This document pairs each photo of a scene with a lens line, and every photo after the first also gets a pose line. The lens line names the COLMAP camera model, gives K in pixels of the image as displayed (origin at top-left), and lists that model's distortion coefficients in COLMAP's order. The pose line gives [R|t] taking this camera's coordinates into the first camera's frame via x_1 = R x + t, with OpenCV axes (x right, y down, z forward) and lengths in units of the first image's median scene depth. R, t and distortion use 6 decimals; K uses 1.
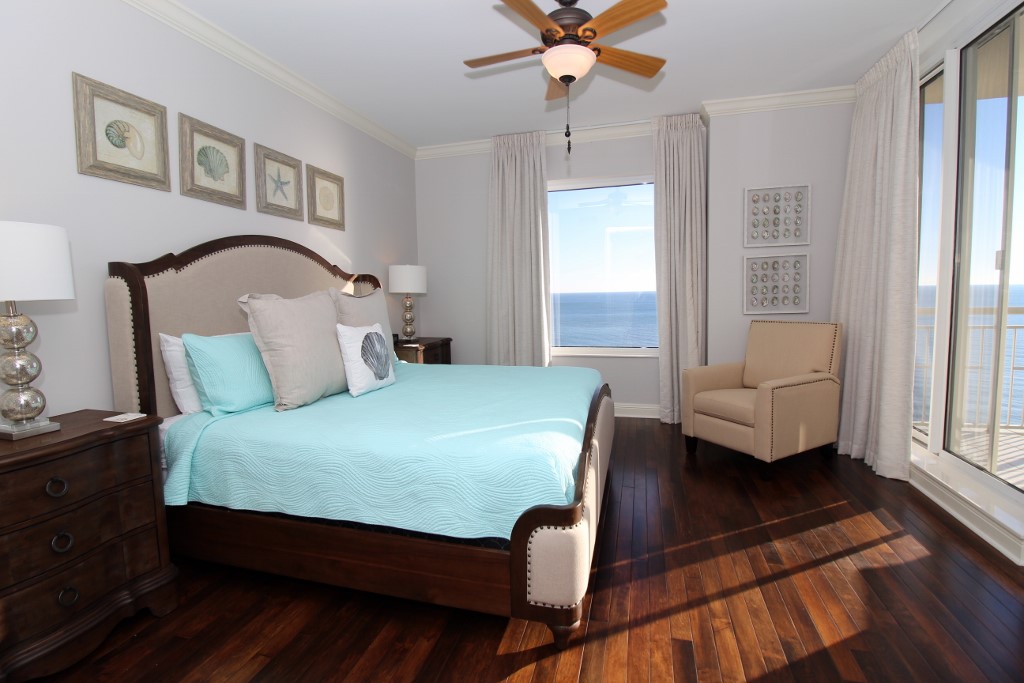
lens RADIAL K [[469.3, 0, 511.8], [0, 469.3, 331.6], [0, 0, 1]] dist [-0.012238, -0.007994]
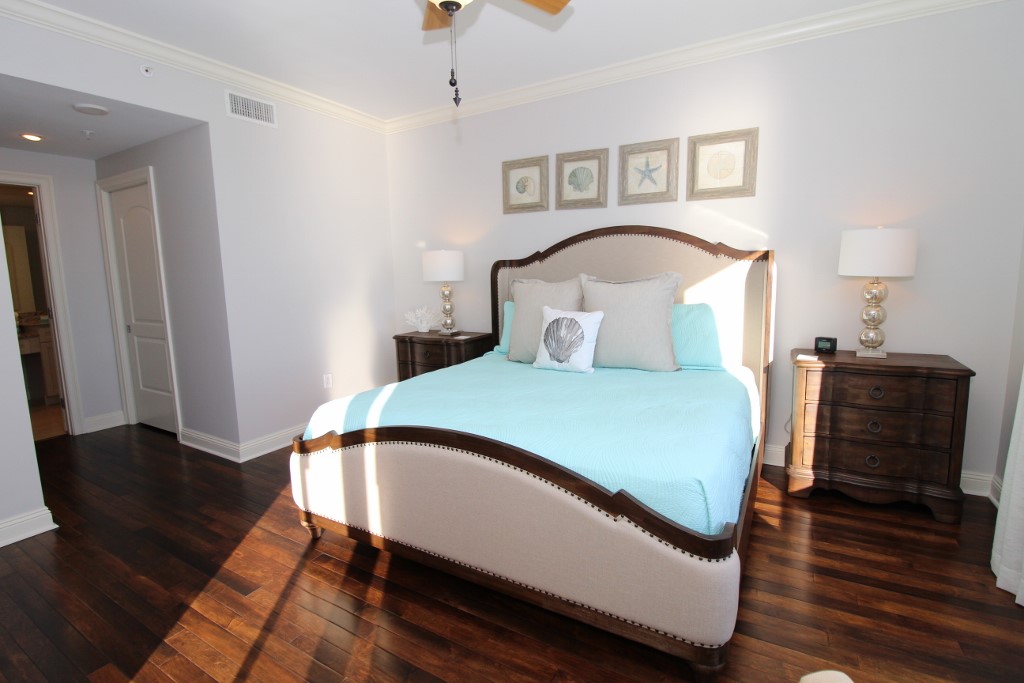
lens RADIAL K [[469.3, 0, 511.8], [0, 469.3, 331.6], [0, 0, 1]] dist [-0.012238, -0.007994]
pose [[-0.240778, 0.150183, -0.958891, 0.743286], [-0.053290, 0.984420, 0.167563, -0.136349], [0.969116, 0.091445, -0.229023, 1.103268]]
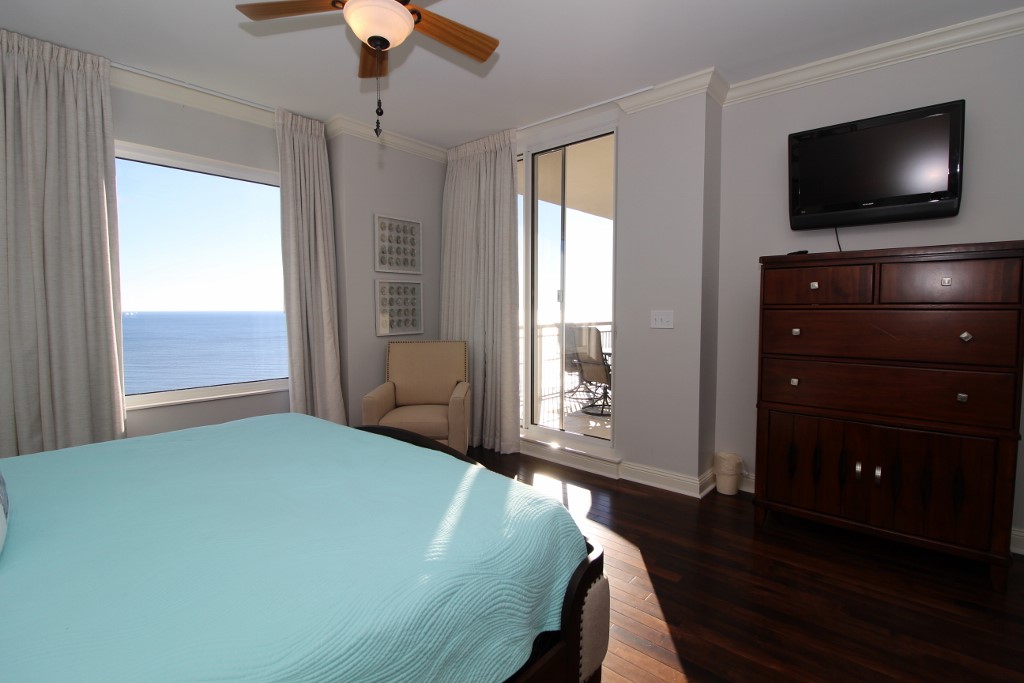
lens RADIAL K [[469.3, 0, 511.8], [0, 469.3, 331.6], [0, 0, 1]] dist [-0.012238, -0.007994]
pose [[0.434161, -0.021539, 0.900578, -0.425181], [0.065981, 0.997789, -0.007946, -0.027949], [-0.898416, 0.062871, 0.434622, 0.407631]]
